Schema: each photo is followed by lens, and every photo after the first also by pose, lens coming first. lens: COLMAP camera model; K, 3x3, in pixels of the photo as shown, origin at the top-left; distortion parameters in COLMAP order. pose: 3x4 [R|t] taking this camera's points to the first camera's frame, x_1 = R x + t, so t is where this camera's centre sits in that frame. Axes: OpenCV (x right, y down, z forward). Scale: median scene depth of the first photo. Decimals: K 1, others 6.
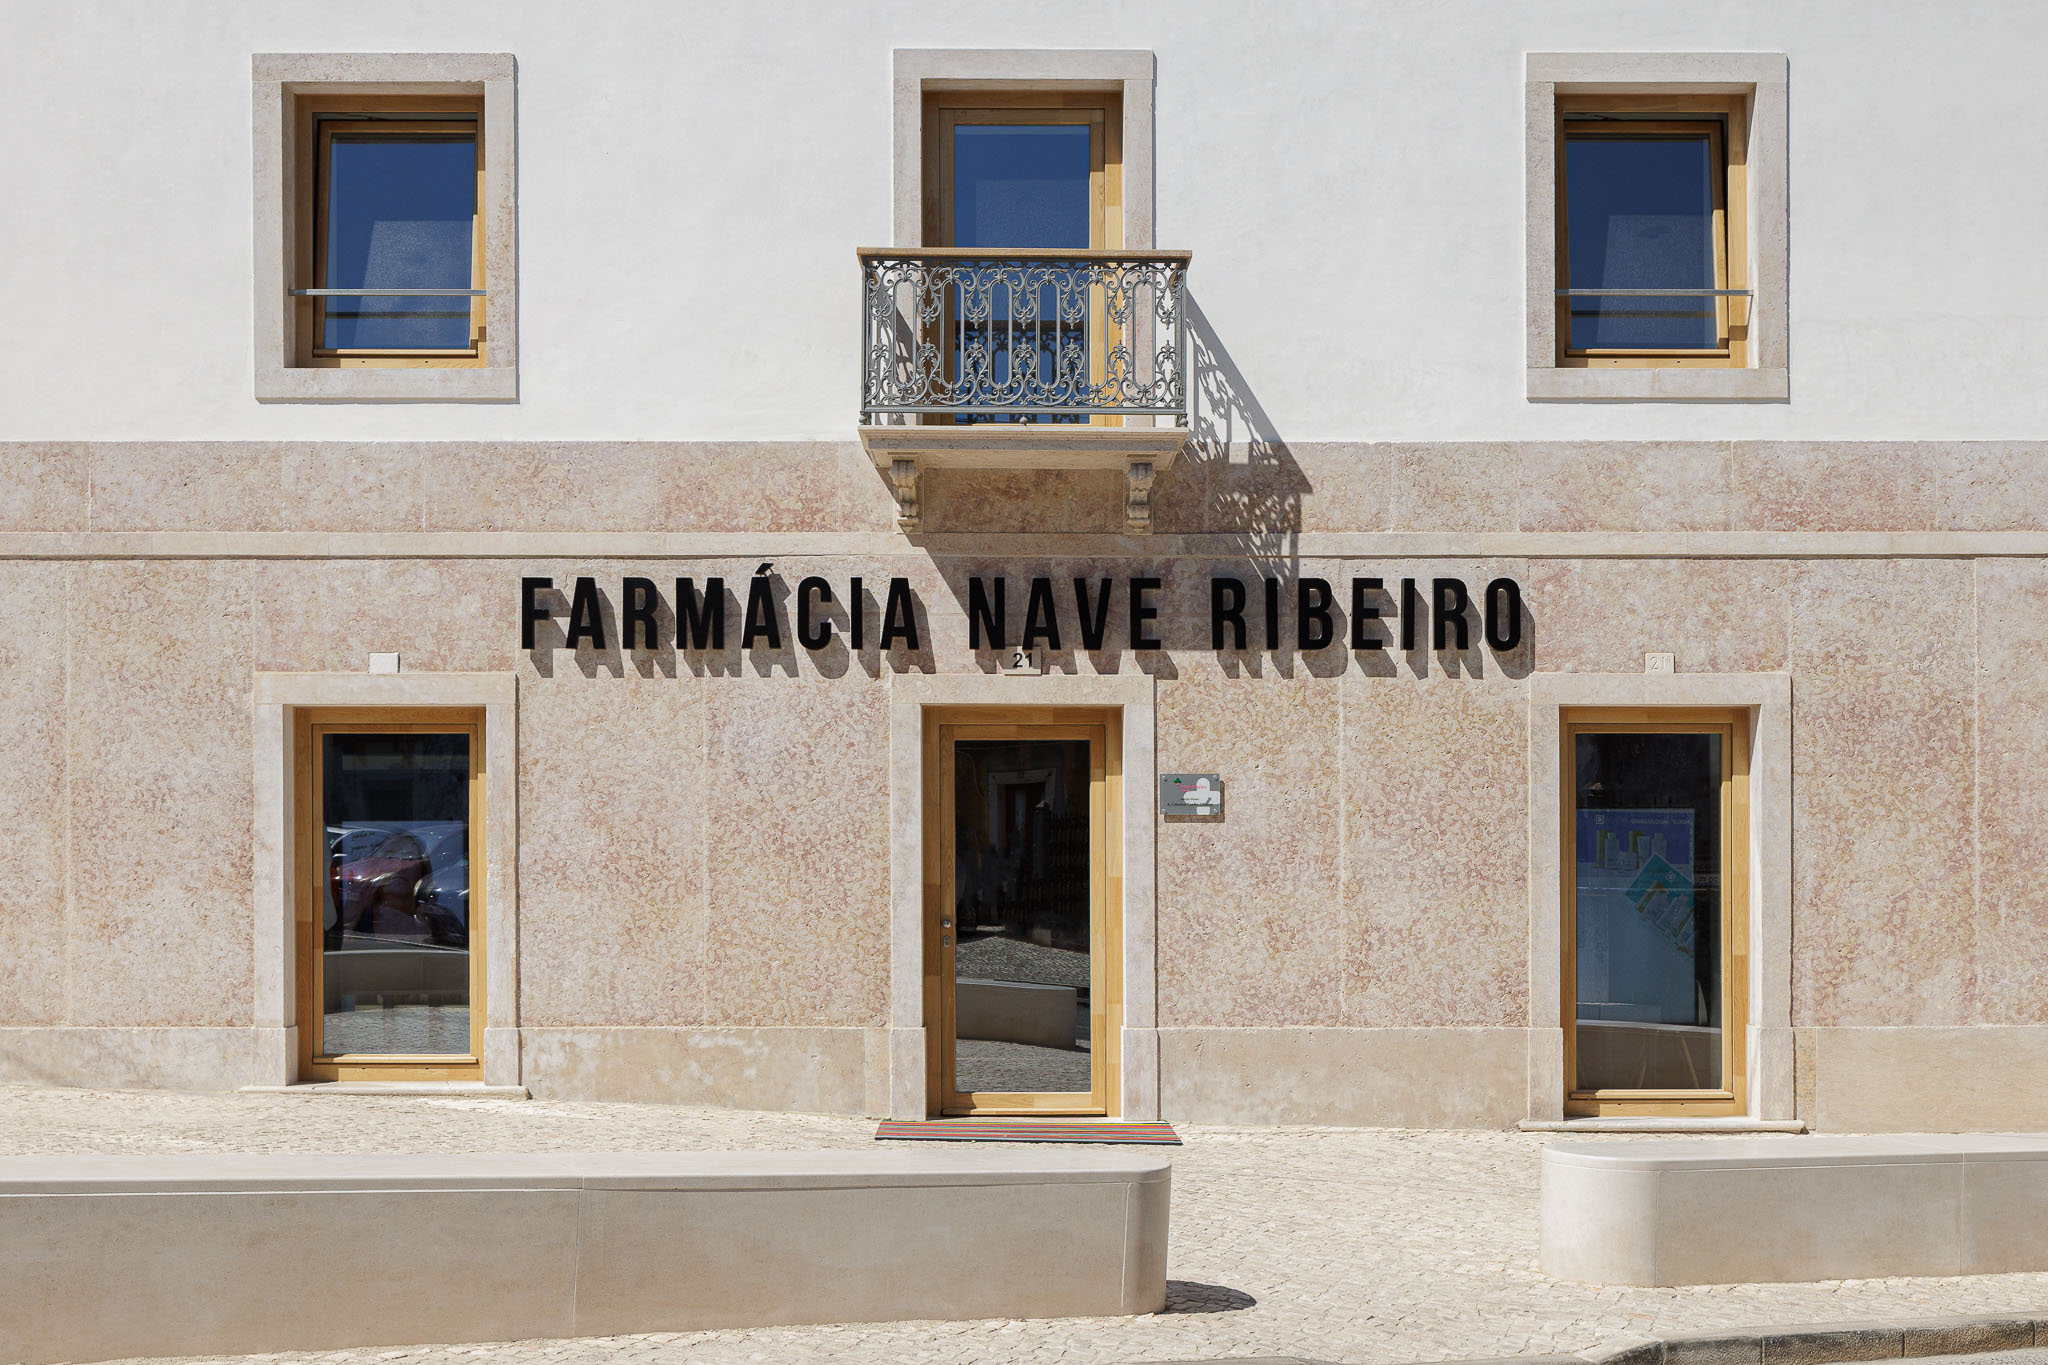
lens RADIAL K [[3644.5, 0, 1024.0], [0, 3644.5, 682.5], [0, 0, 1]] dist [-0.010691, -0.059455]
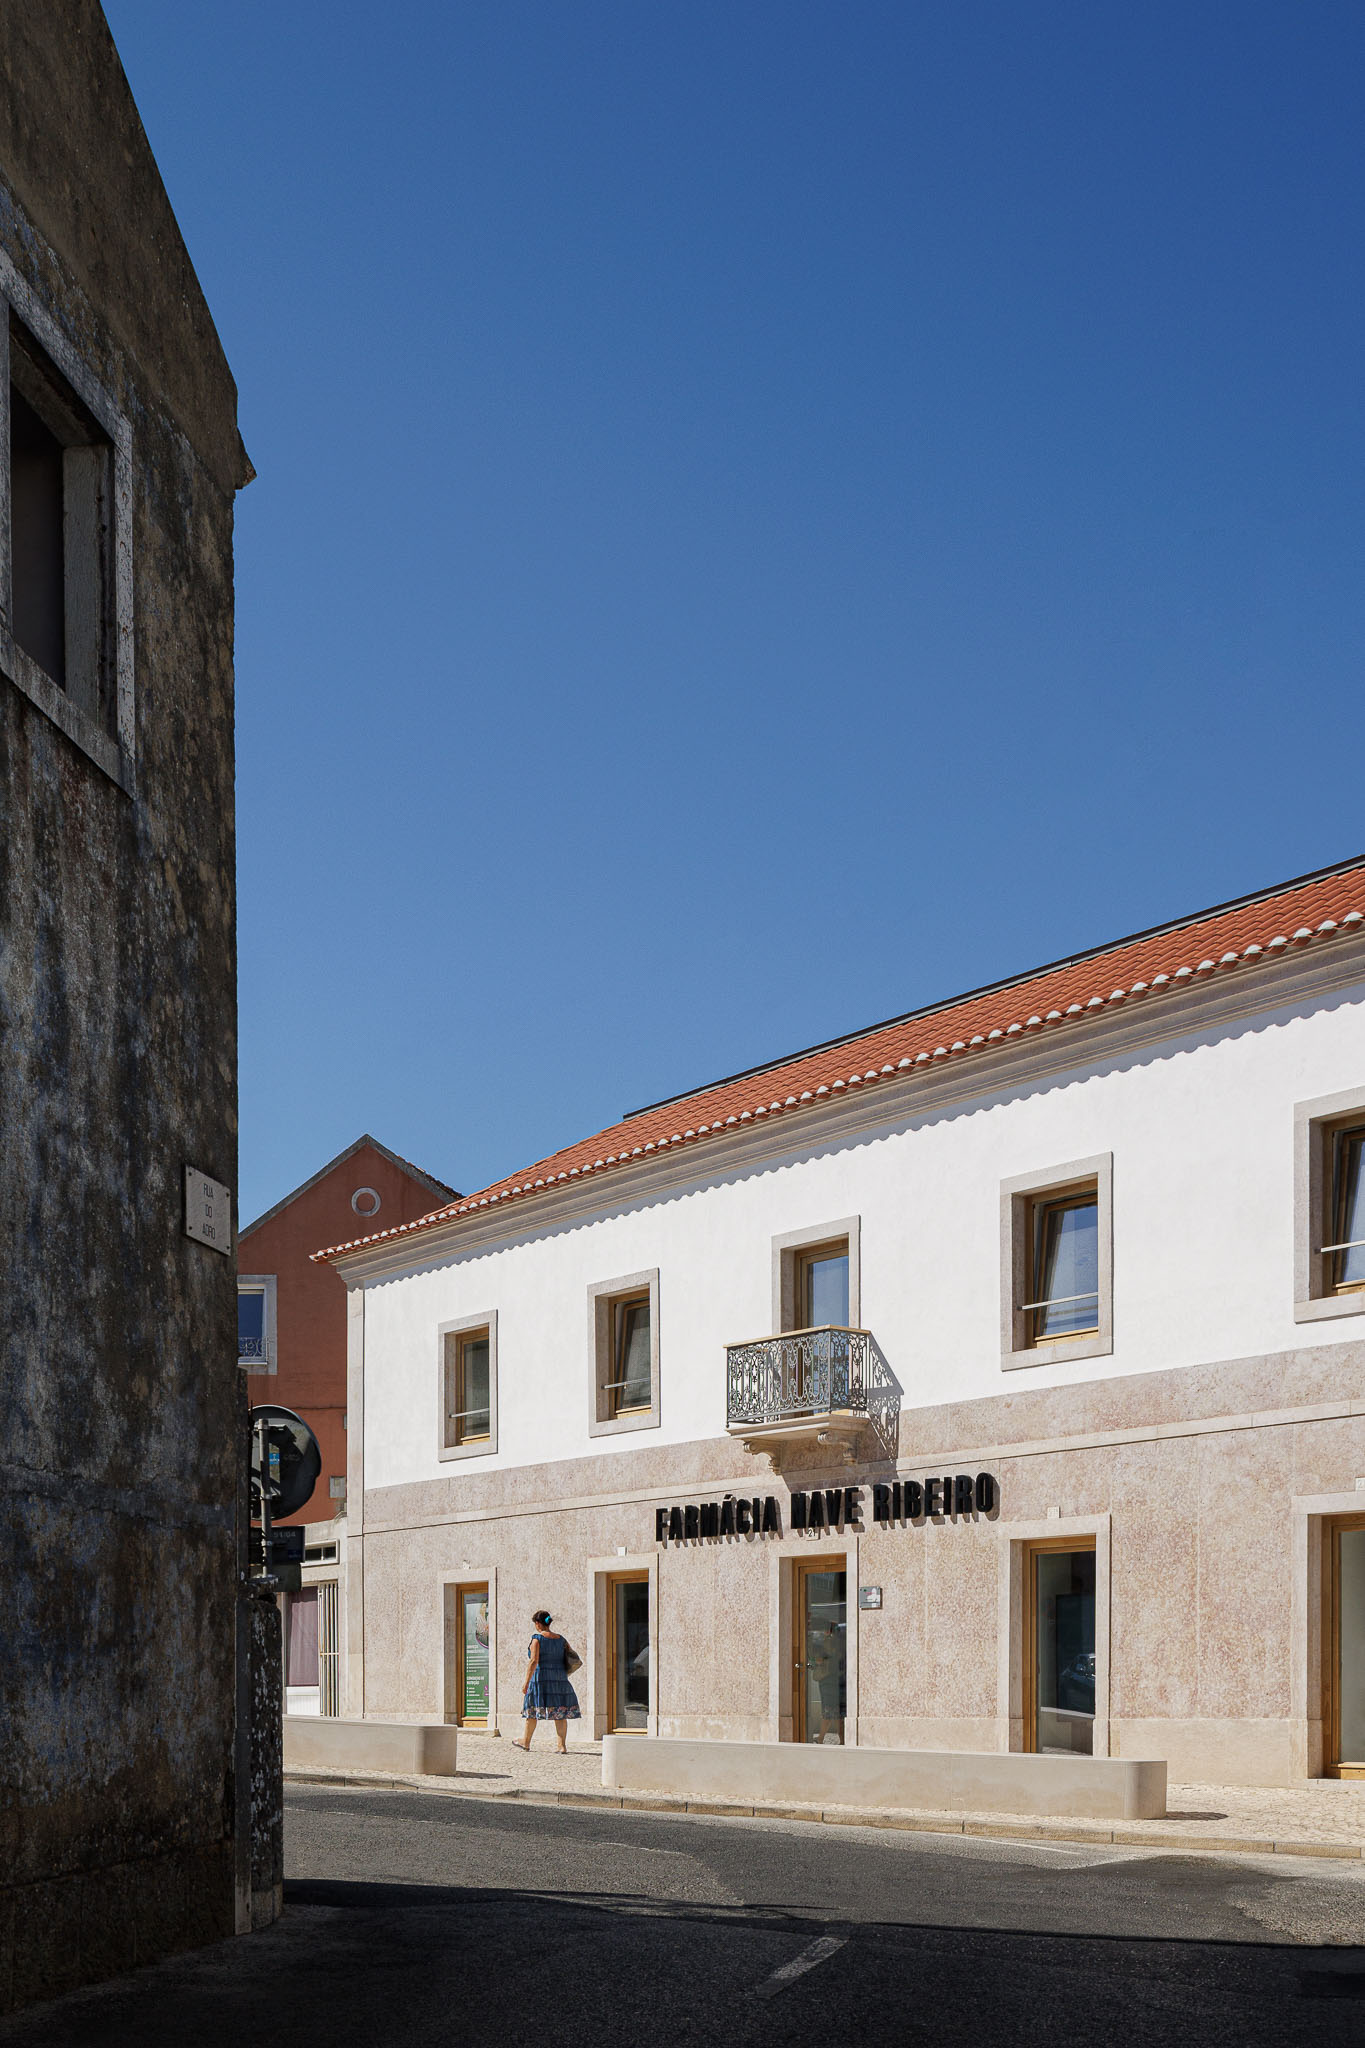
lens RADIAL K [[3644.5, 0, 682.5], [0, 3644.5, 1024.0], [0, 0, 1]] dist [-0.010691, -0.059455]
pose [[0.405690, -0.162847, -0.899387, 1.796450], [0.089583, 0.986347, -0.138184, -0.011476], [0.909610, -0.024510, 0.414740, 0.100780]]
